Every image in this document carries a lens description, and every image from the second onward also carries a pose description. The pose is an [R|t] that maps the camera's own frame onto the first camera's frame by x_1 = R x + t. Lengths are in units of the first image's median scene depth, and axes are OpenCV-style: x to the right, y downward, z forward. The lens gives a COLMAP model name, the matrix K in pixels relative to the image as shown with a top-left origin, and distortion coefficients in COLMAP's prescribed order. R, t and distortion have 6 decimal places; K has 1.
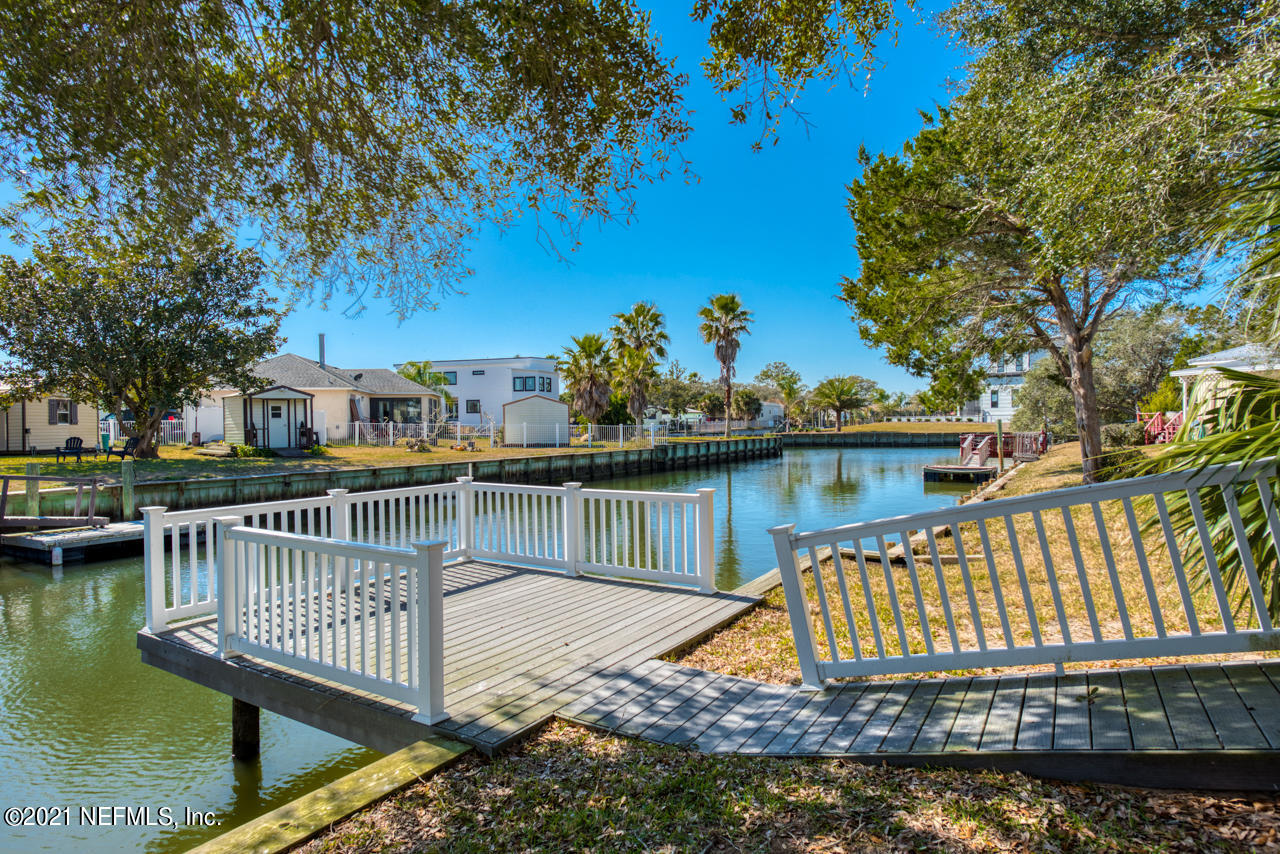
lens RADIAL K [[739.4, 0, 640.0], [0, 739.4, 427.0], [0, 0, 1]] dist [-0.000029, 0.000531]
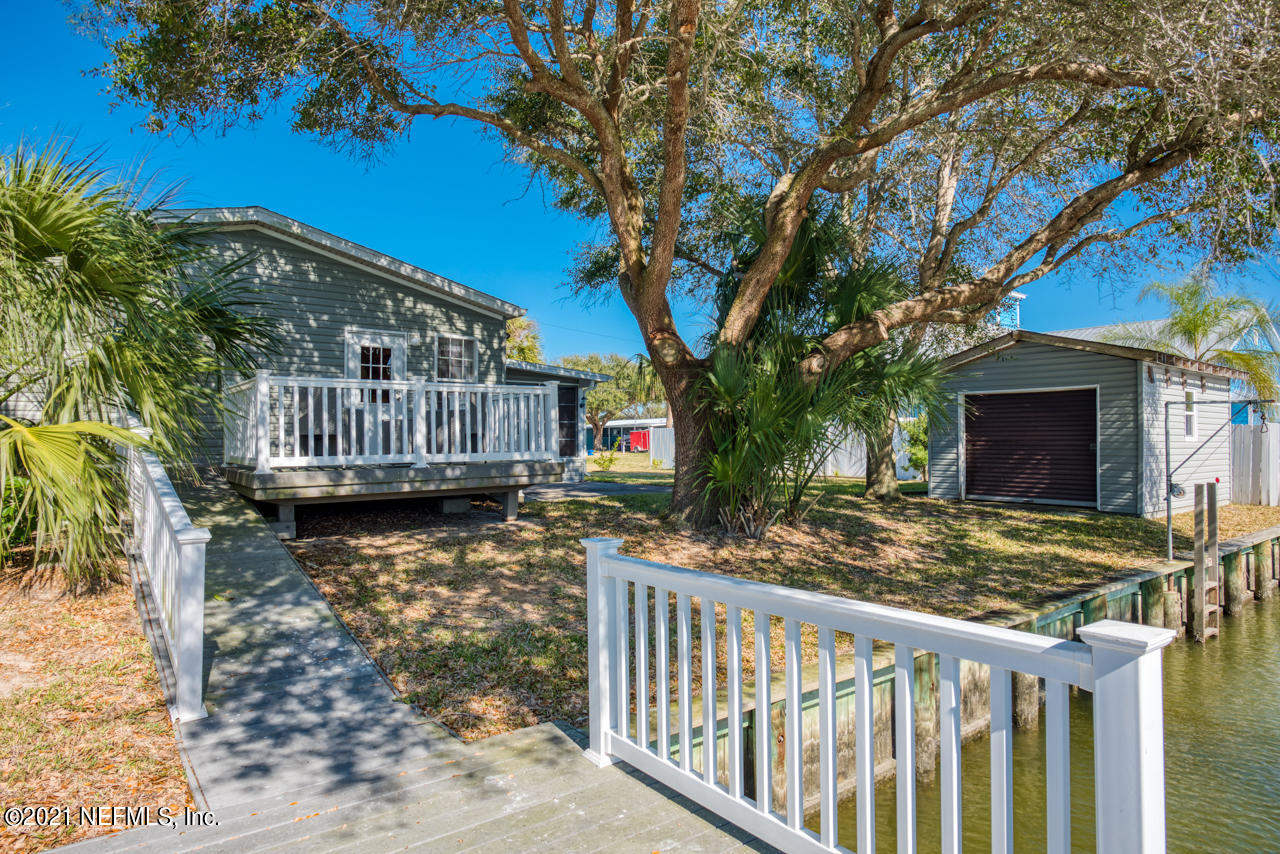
lens RADIAL K [[739.4, 0, 640.0], [0, 739.4, 427.0], [0, 0, 1]] dist [-0.000029, 0.000531]
pose [[-0.942128, 0.010937, 0.335074, -0.507106], [0.009305, 0.999936, -0.006476, 0.029769], [-0.335124, -0.002984, -0.942169, 1.583239]]
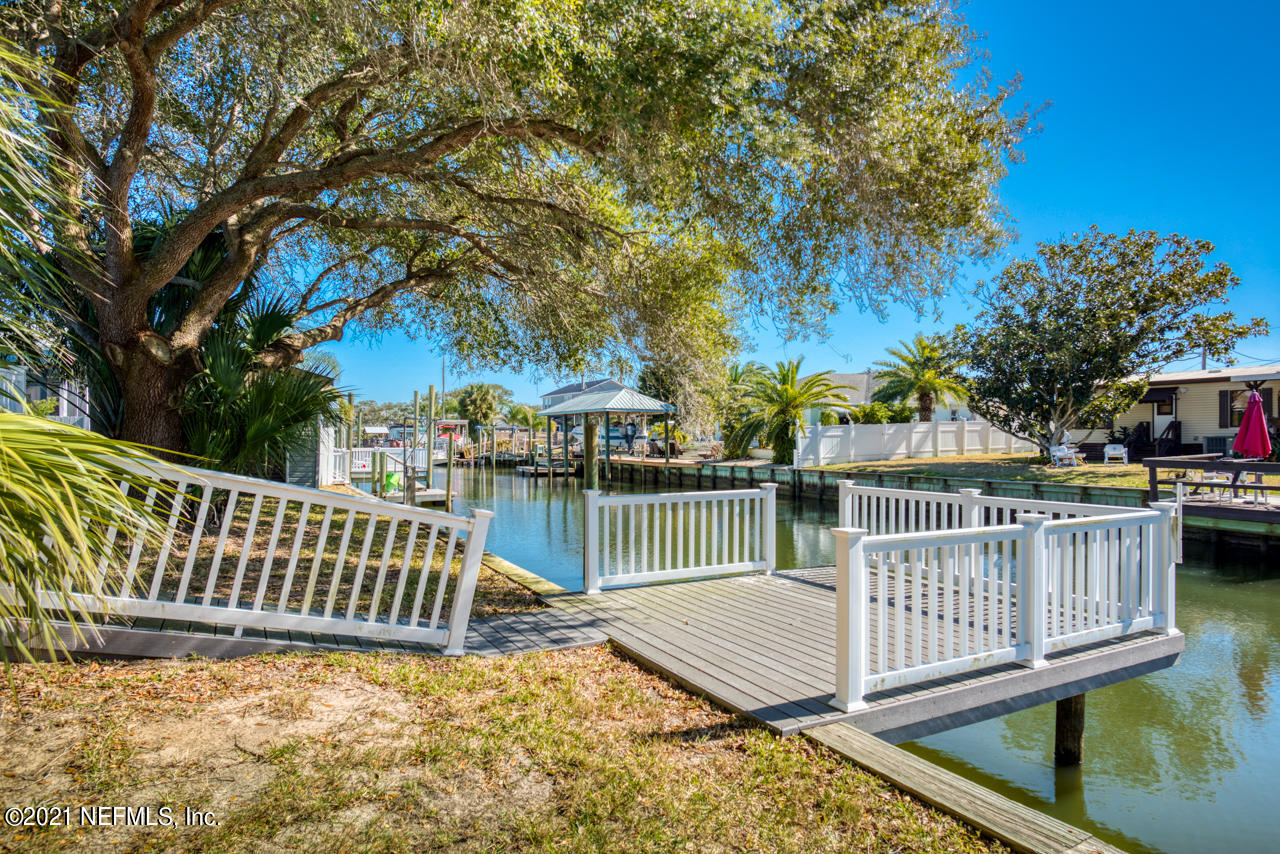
lens RADIAL K [[739.4, 0, 640.0], [0, 739.4, 427.0], [0, 0, 1]] dist [-0.000029, 0.000531]
pose [[-0.511308, -0.003257, -0.859391, 1.027848], [-0.001022, 0.999994, -0.003182, 0.008677], [0.859397, -0.000748, -0.511308, 1.761072]]
